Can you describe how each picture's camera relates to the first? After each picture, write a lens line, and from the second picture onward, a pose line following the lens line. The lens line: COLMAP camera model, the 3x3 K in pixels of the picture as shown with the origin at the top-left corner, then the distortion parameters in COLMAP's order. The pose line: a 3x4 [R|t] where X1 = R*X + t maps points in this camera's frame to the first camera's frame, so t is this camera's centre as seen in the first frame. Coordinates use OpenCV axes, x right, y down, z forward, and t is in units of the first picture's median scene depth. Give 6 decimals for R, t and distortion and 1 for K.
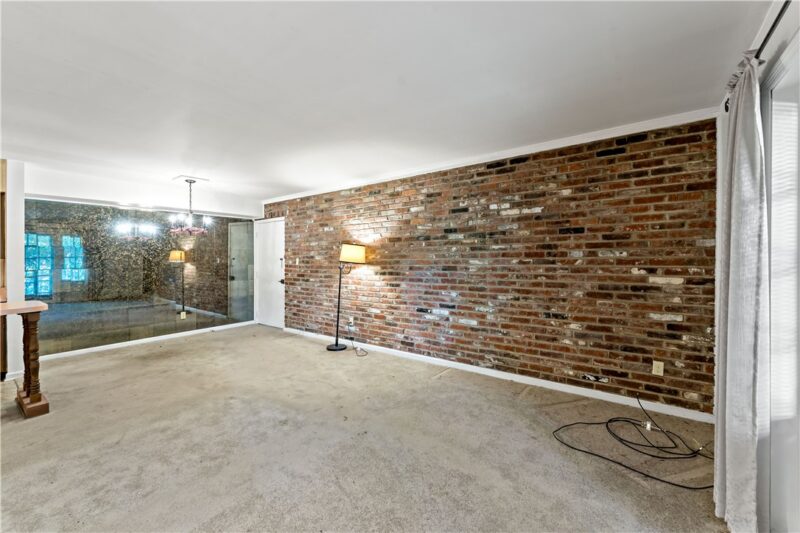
lens RADIAL K [[314.2, 0, 400.8], [0, 314.2, 253.2], [0, 0, 1]] dist [0.000002, 0.000063]
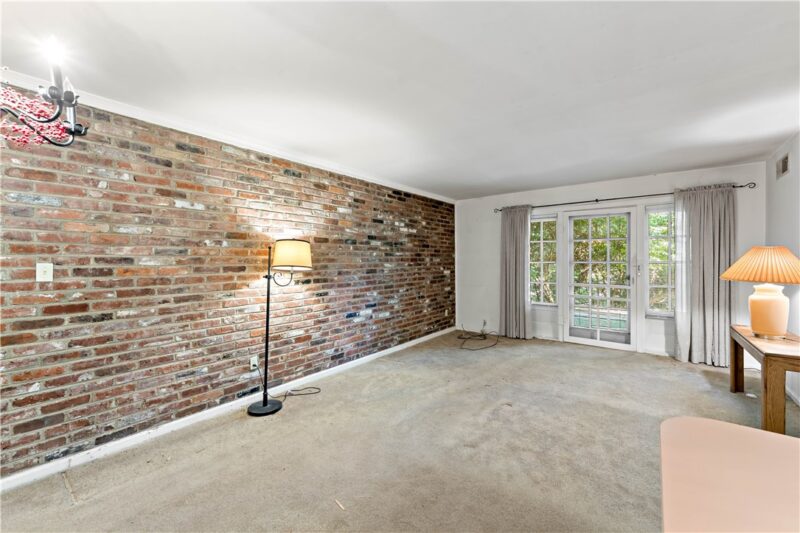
lens RADIAL K [[326.7, 0, 402.3], [0, 326.7, 258.0], [0, 0, 1]] dist [-0.000547, 0.000023]
pose [[0.034131, 0.015533, 0.999297, -0.925476], [-0.010688, 0.999828, -0.015176, 0.016320], [-0.999360, -0.010163, 0.034292, 0.788832]]
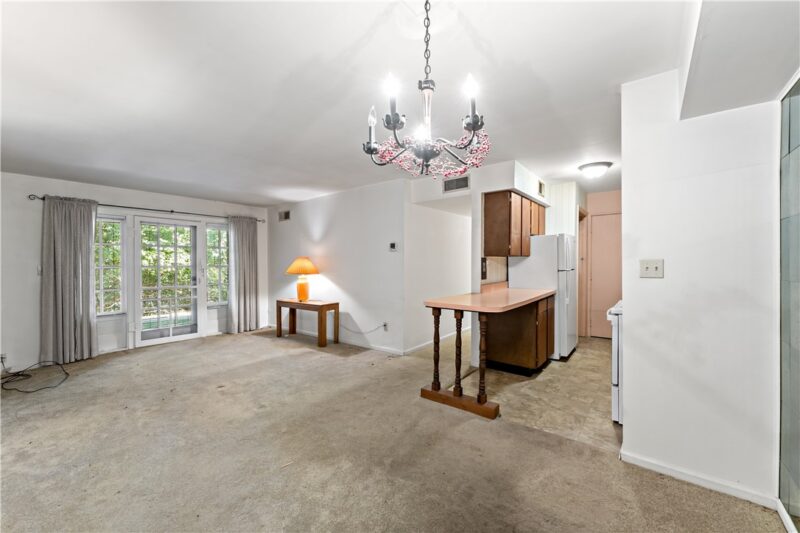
lens RADIAL K [[320.7, 0, 400.0], [0, 320.7, 266.5], [0, 0, 1]] dist [-0.000125, -0.000008]
pose [[-0.999091, 0.015987, 0.039526, -0.704617], [0.015856, 0.999868, -0.003611, 0.024412], [-0.039579, -0.002981, -0.999212, 1.362882]]
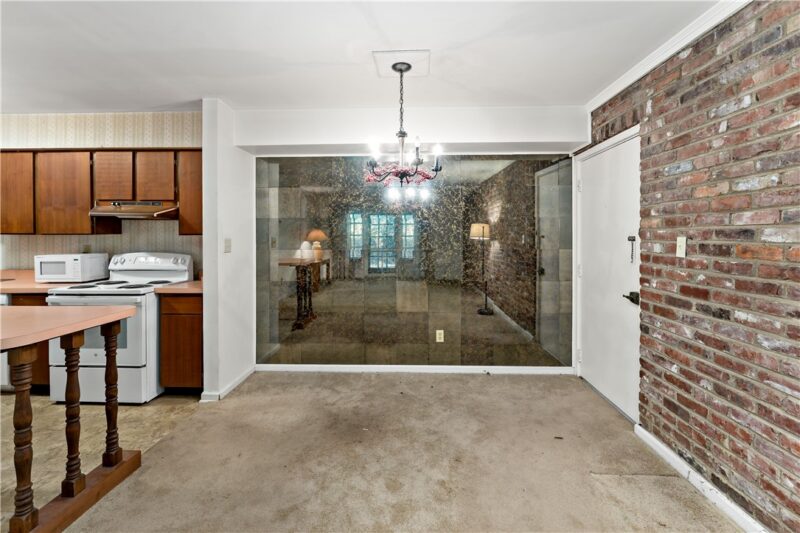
lens RADIAL K [[367.9, 0, 399.7], [0, 367.9, 240.3], [0, 0, 1]] dist [-0.002881, -0.000302]
pose [[0.559734, 0.013216, -0.828567, -0.242026], [0.014879, 0.999551, 0.025995, 0.007988], [0.828539, -0.026879, 0.559286, 0.745685]]
